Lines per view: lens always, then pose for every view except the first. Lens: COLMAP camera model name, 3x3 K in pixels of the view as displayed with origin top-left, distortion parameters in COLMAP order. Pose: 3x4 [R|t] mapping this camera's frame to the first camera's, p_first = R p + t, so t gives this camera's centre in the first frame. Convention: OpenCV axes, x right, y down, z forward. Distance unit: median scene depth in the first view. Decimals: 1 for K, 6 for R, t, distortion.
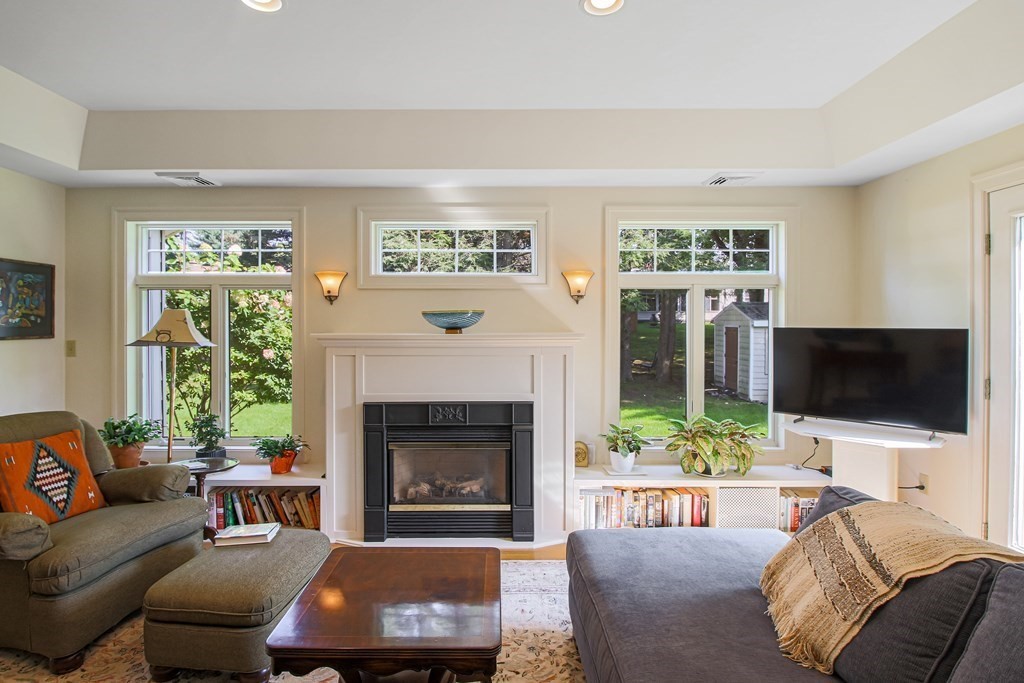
lens RADIAL K [[531.0, 0, 512.0], [0, 531.0, 341.5], [0, 0, 1]] dist [-0.001420, -0.013545]
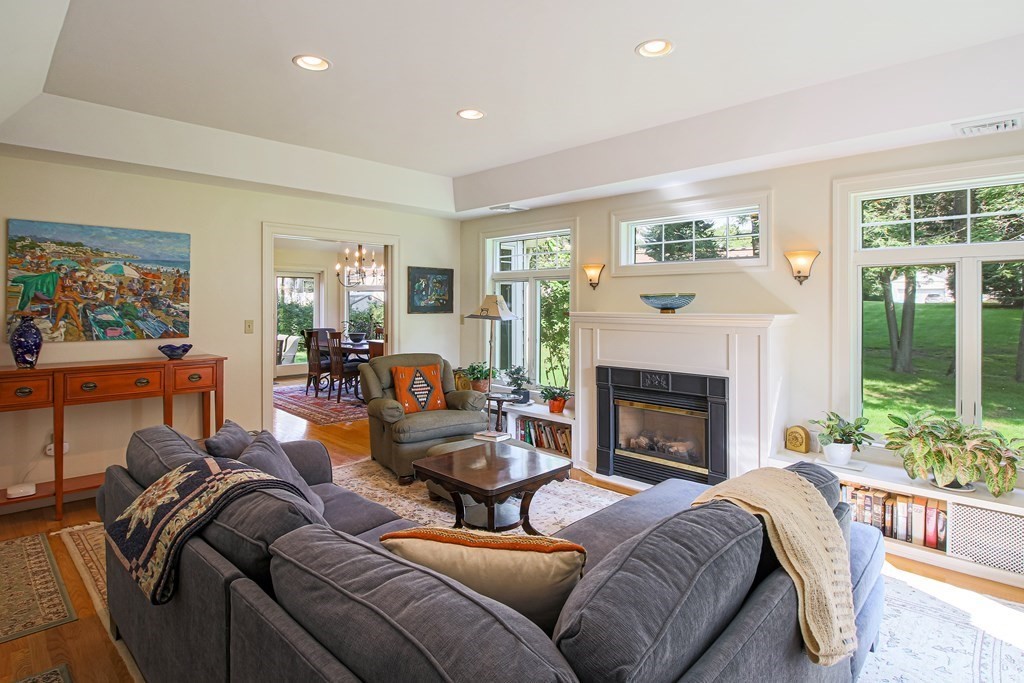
lens RADIAL K [[529.3, 0, 513.0], [0, 529.3, 329.7], [0, 0, 1]] dist [0.000528, -0.013027]
pose [[0.715132, 0.034902, -0.698117, 0.456432], [-0.026749, 0.999388, 0.022564, 0.003944], [0.698477, 0.002537, 0.715628, -0.068079]]
